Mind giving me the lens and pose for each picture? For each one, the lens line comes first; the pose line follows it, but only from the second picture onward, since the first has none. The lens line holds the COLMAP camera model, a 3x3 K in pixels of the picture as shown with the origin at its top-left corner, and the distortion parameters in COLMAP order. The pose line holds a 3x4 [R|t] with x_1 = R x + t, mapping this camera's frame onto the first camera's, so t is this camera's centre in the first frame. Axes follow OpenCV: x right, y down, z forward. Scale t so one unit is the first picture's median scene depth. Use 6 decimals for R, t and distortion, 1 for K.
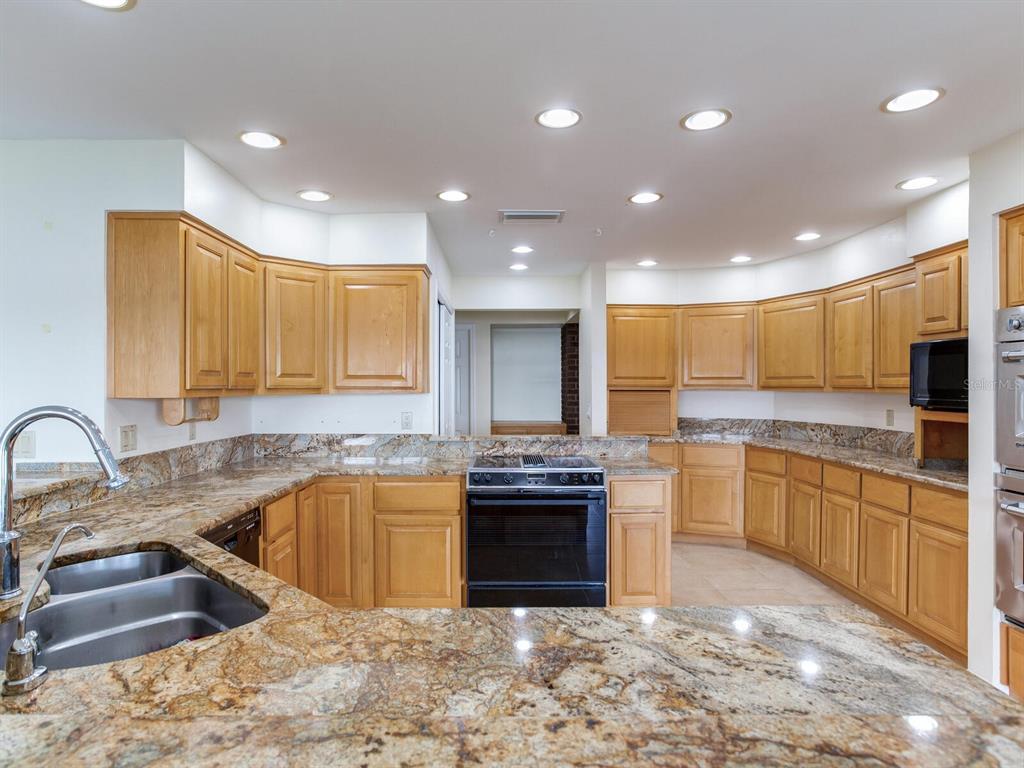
lens RADIAL K [[580.2, 0, 505.4], [0, 580.2, 391.4], [0, 0, 1]] dist [-0.030503, 0.010220]
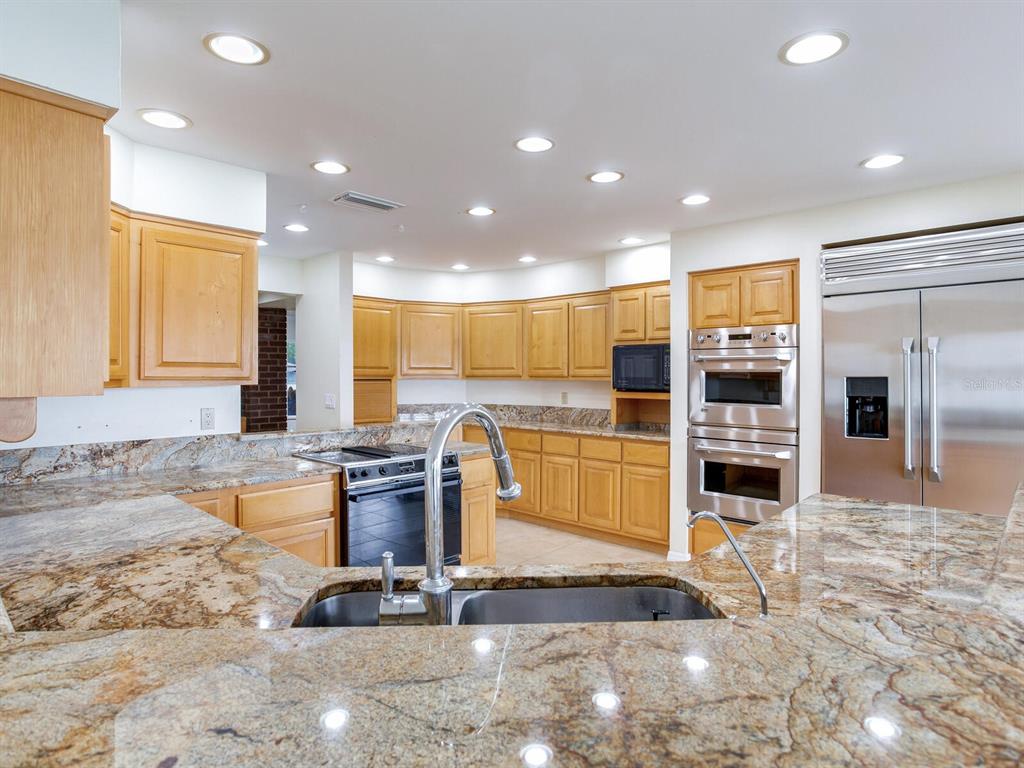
lens RADIAL K [[580.2, 0, 511.5], [0, 580.2, 376.2], [0, 0, 1]] dist [-0.030503, 0.010220]
pose [[0.682211, -0.001998, 0.731152, -0.469262], [0.007268, 0.999965, -0.004049, -0.002722], [-0.731119, 0.008076, 0.682202, 0.146063]]
